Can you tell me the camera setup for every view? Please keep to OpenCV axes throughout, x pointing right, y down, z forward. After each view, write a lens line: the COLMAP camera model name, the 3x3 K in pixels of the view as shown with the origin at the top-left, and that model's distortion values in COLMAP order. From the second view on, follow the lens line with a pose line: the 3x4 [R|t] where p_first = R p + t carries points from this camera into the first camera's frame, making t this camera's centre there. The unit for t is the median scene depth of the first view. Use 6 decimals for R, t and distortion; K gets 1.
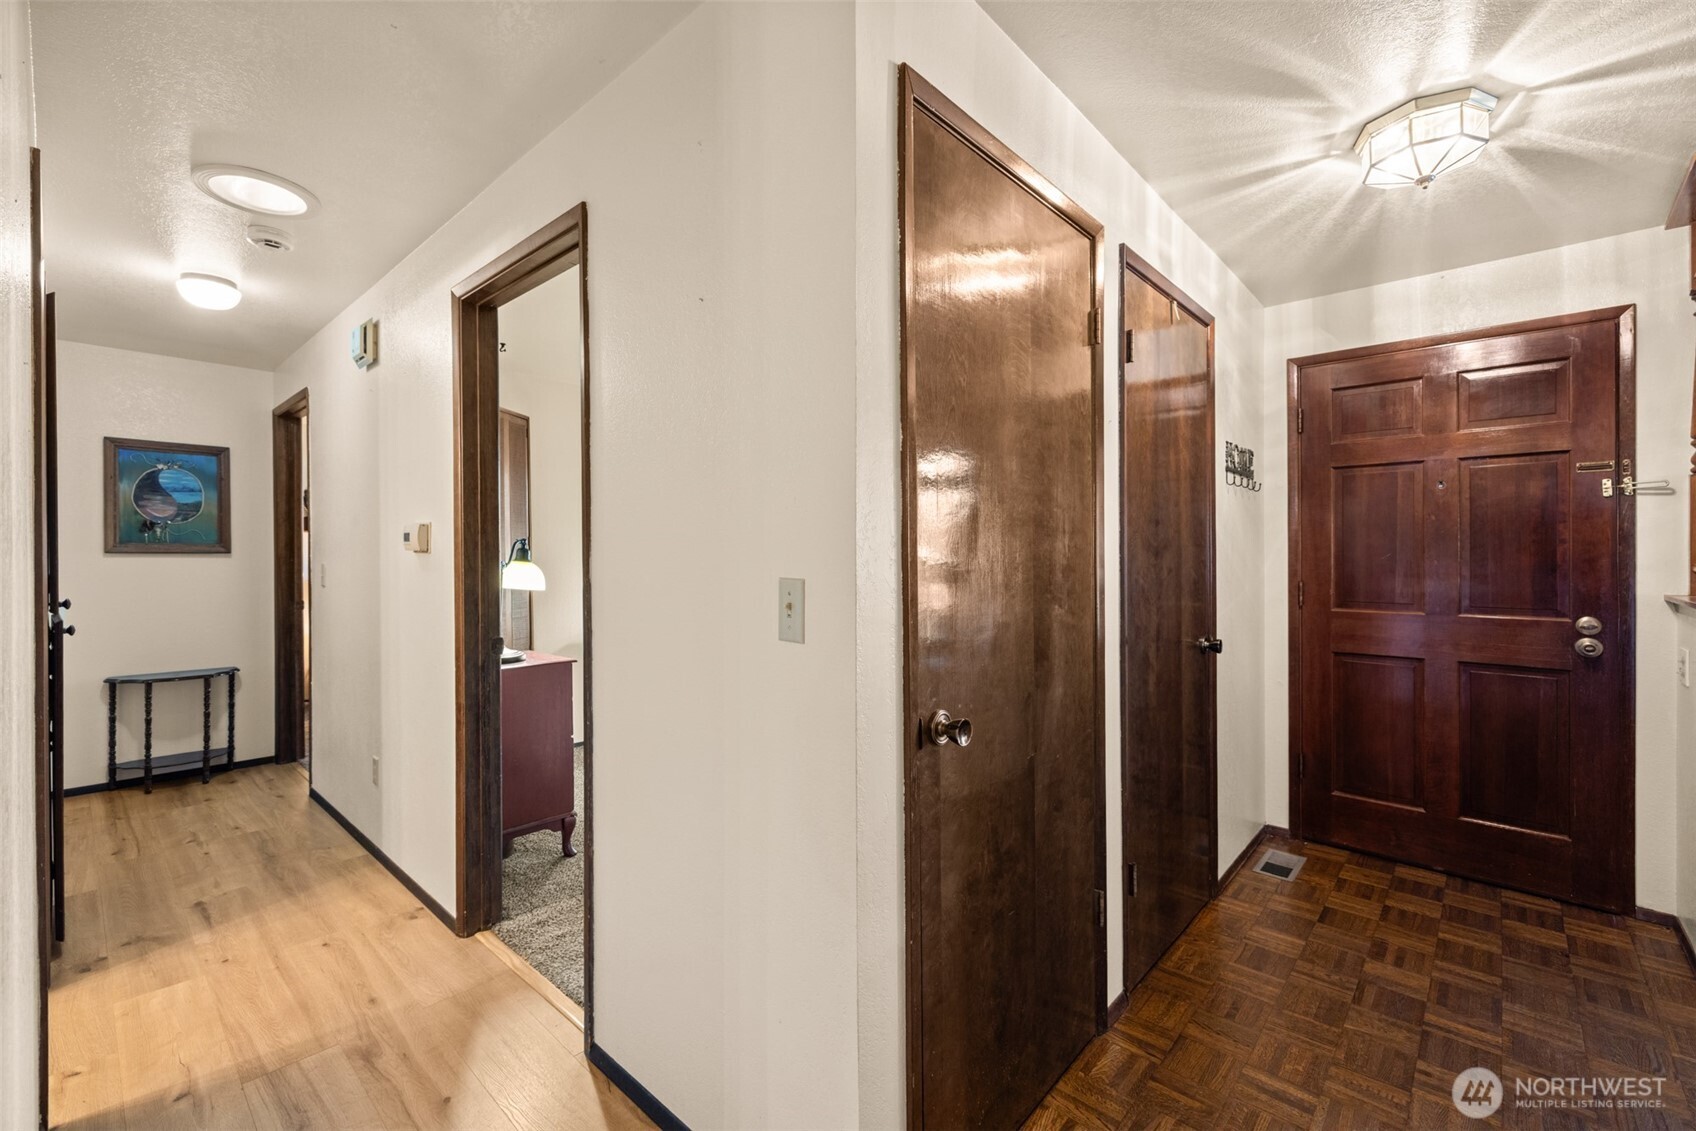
lens RADIAL K [[726.6, 0, 824.8], [0, 726.6, 554.1], [0, 0, 1]] dist [0.000668, 0.000183]
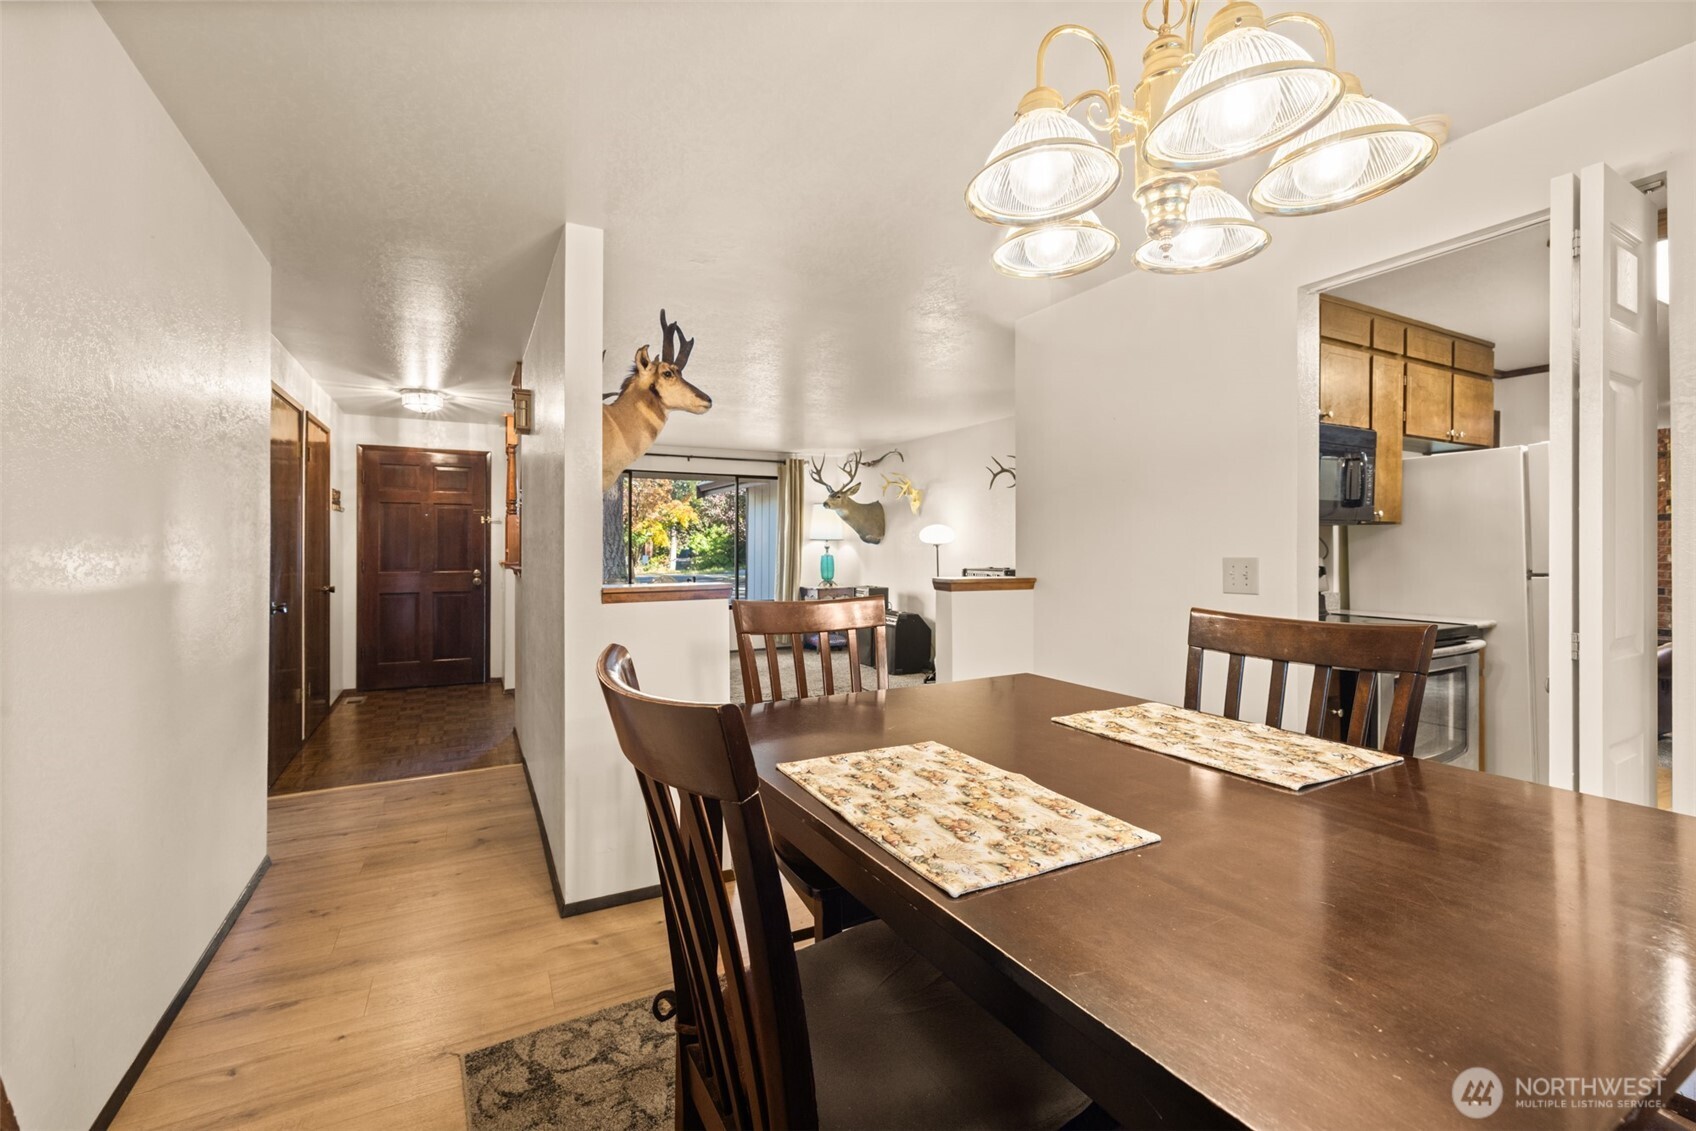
lens RADIAL K [[719.8, 0, 840.7], [0, 719.8, 543.9], [0, 0, 1]] dist [0.000479, 0.000233]
pose [[0.331280, 0.004103, 0.943524, -0.871350], [-0.002470, 0.999991, -0.003482, 0.000387], [-0.943529, -0.001177, 0.331287, -0.994537]]
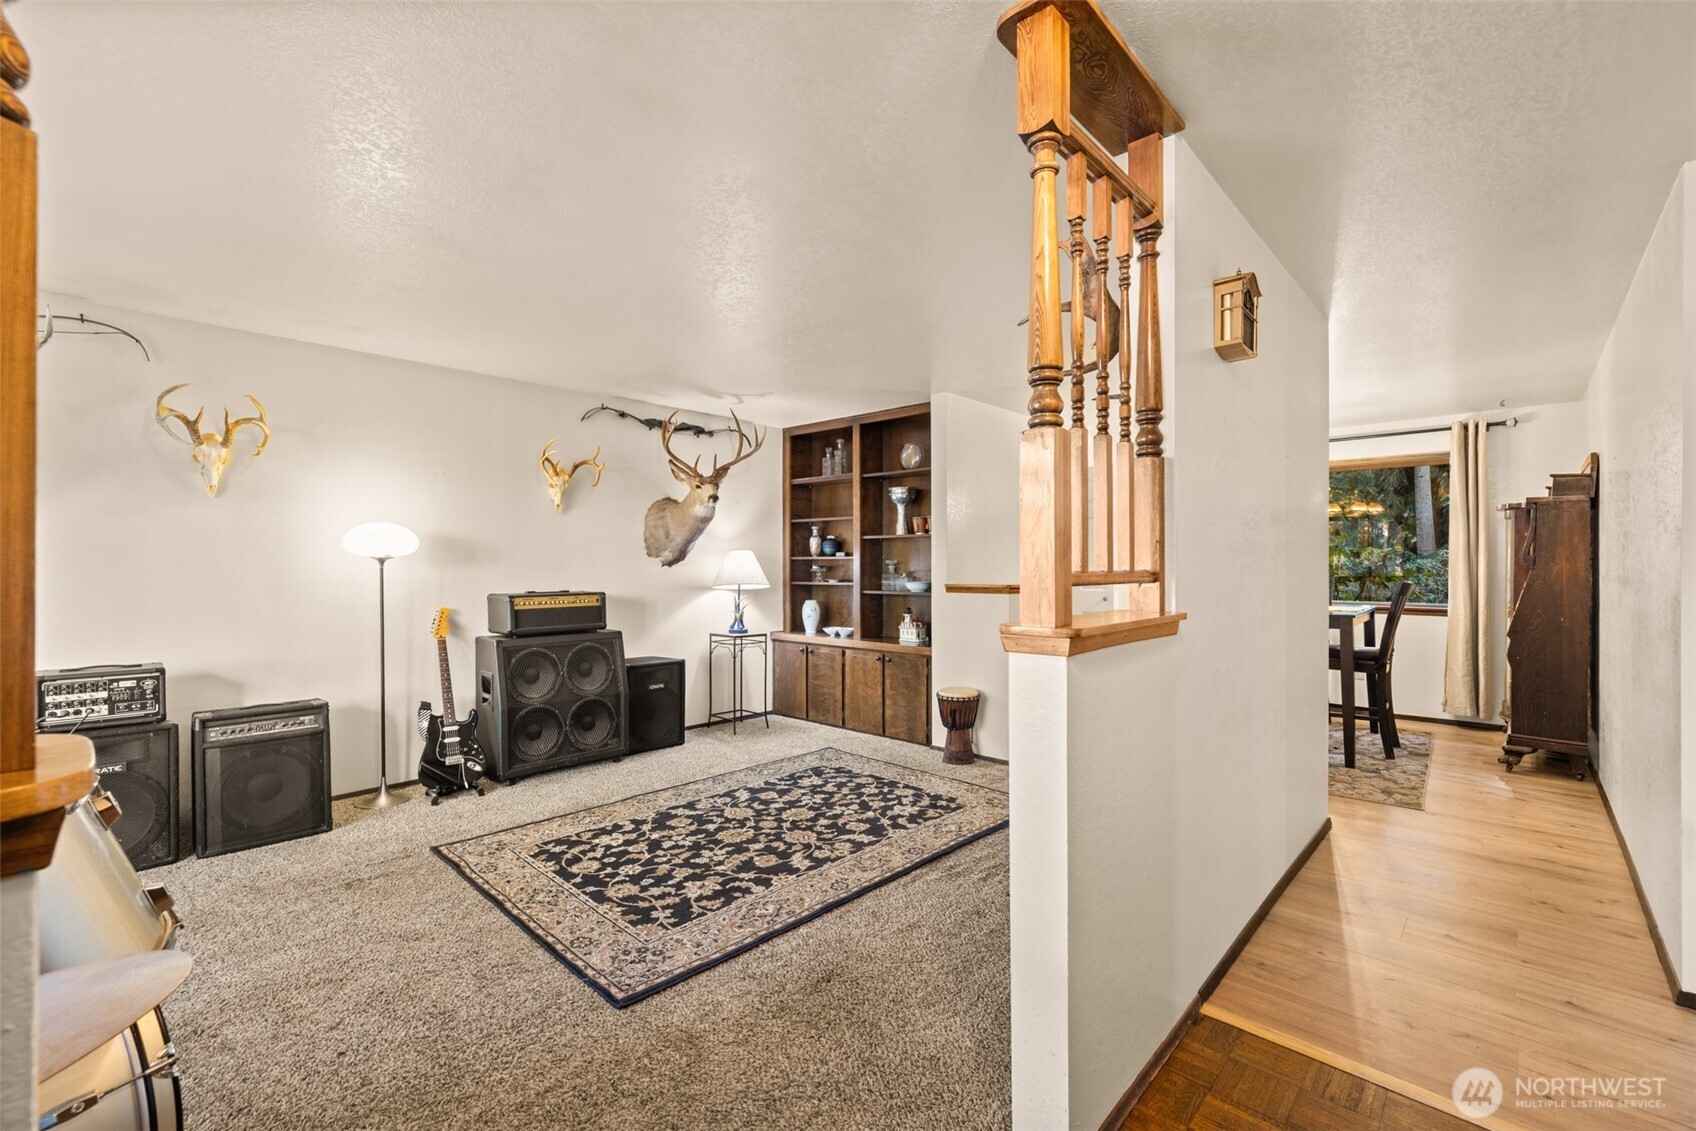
lens RADIAL K [[731.3, 0, 848.0], [0, 731.3, 565.5], [0, 0, 1]] dist [-0.002081, 0.008582]
pose [[-0.999937, 0.000351, -0.011249, 0.720549], [0.000299, 0.999989, 0.004665, 0.000255], [0.011250, 0.004661, -0.999926, 0.898289]]
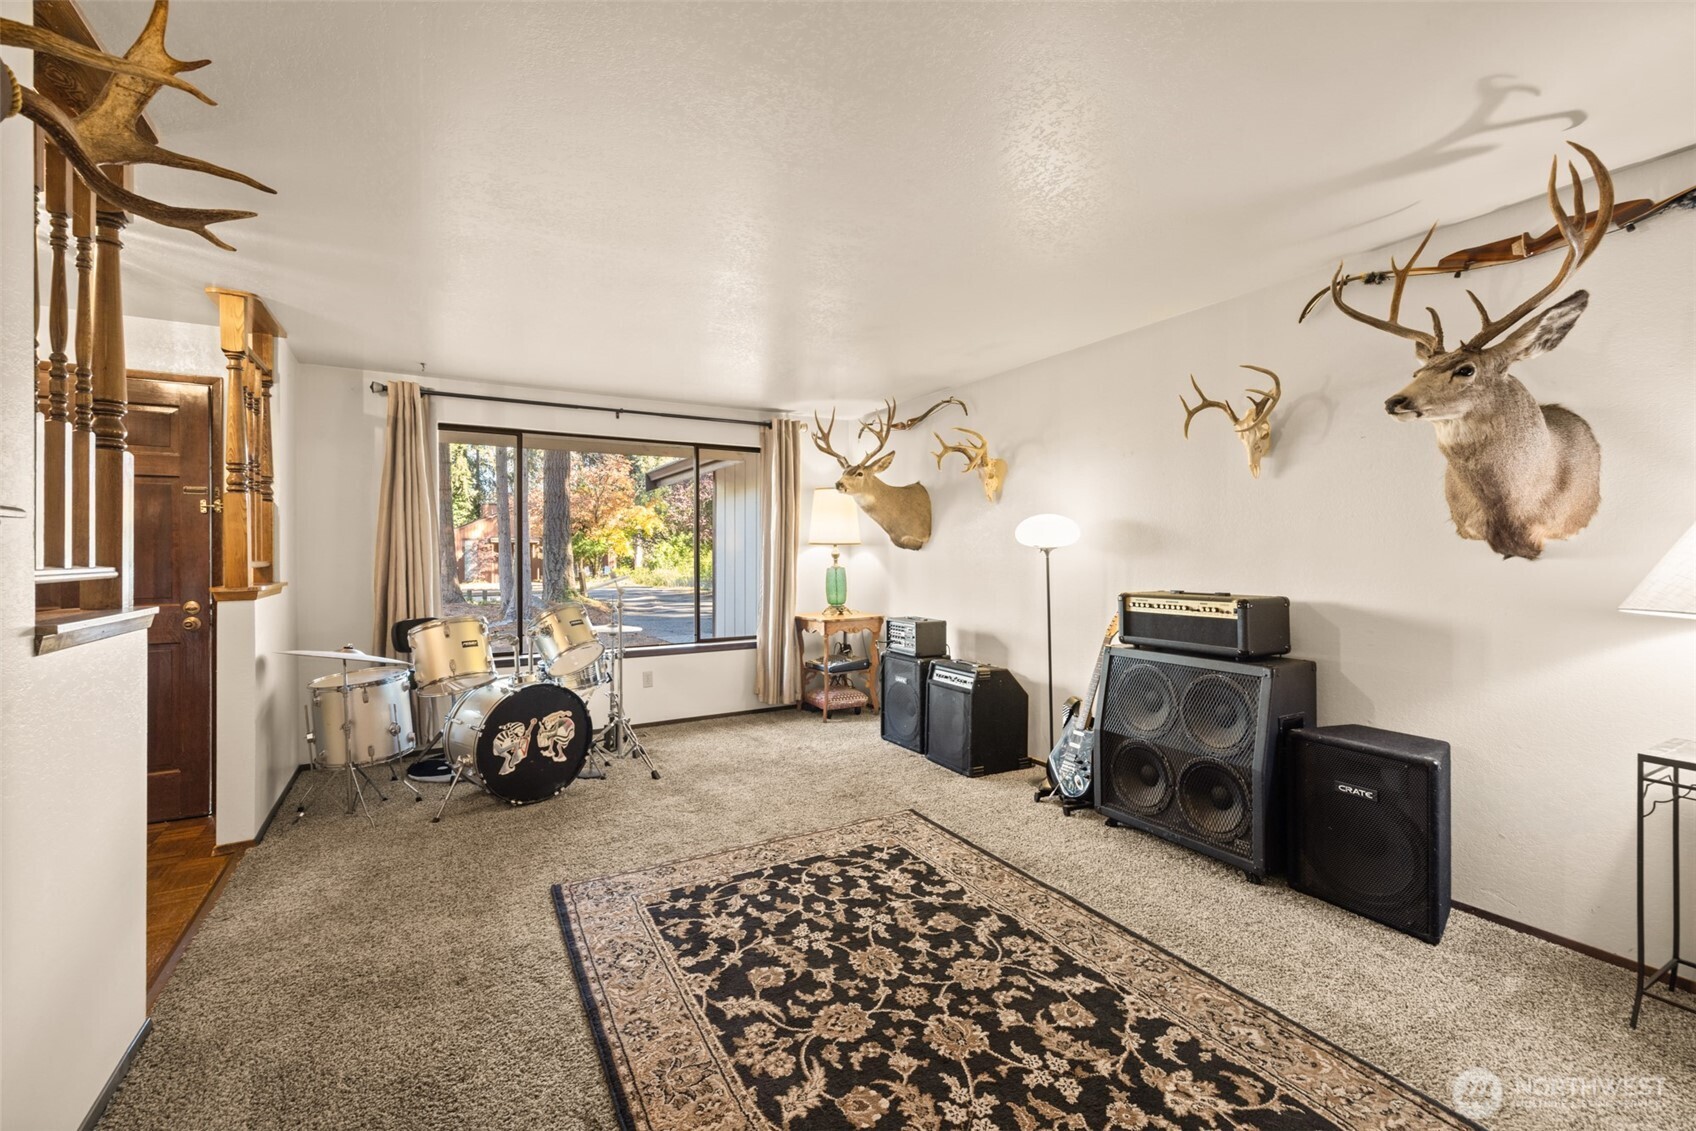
lens RADIAL K [[719.8, 0, 840.7], [0, 719.8, 543.9], [0, 0, 1]] dist [0.000479, 0.000233]
pose [[0.293968, 0.014217, 0.955710, 0.116361], [0.002875, 0.999872, -0.015759, 0.004602], [-0.955811, 0.007381, 0.293889, -0.513915]]
